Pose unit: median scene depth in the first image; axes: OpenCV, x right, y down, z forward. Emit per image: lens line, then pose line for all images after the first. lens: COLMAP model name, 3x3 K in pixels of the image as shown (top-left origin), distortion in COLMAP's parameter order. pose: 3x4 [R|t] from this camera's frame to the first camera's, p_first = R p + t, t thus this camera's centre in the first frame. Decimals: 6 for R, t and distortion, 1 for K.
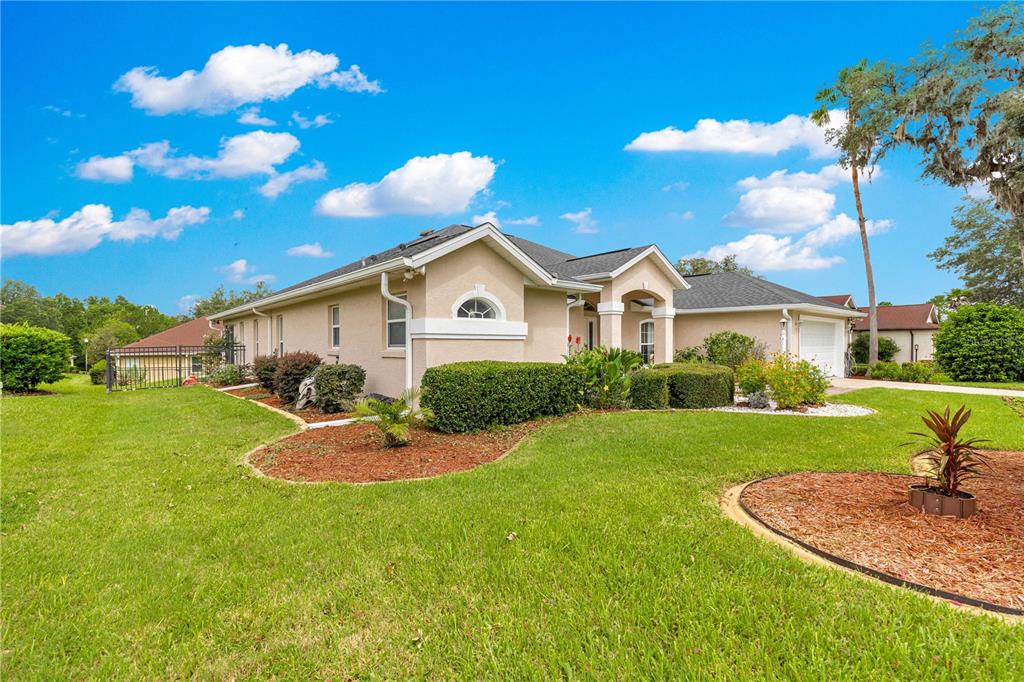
lens RADIAL K [[459.4, 0, 512.9], [0, 459.4, 349.5], [0, 0, 1]] dist [-0.000305, 0.000033]
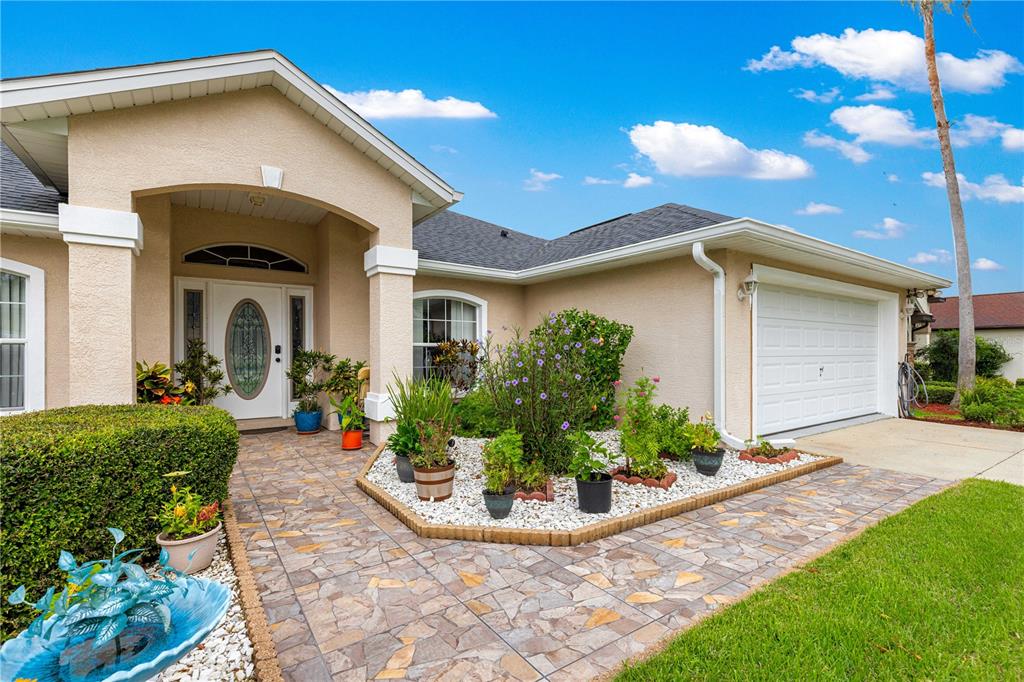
lens RADIAL K [[459.4, 0, 512.9], [0, 459.4, 349.5], [0, 0, 1]] dist [-0.000305, 0.000033]
pose [[0.993375, -0.002141, -0.114899, 0.758592], [-0.000454, 0.999745, -0.022561, 0.007924], [0.114918, 0.022464, 0.993121, 0.962225]]
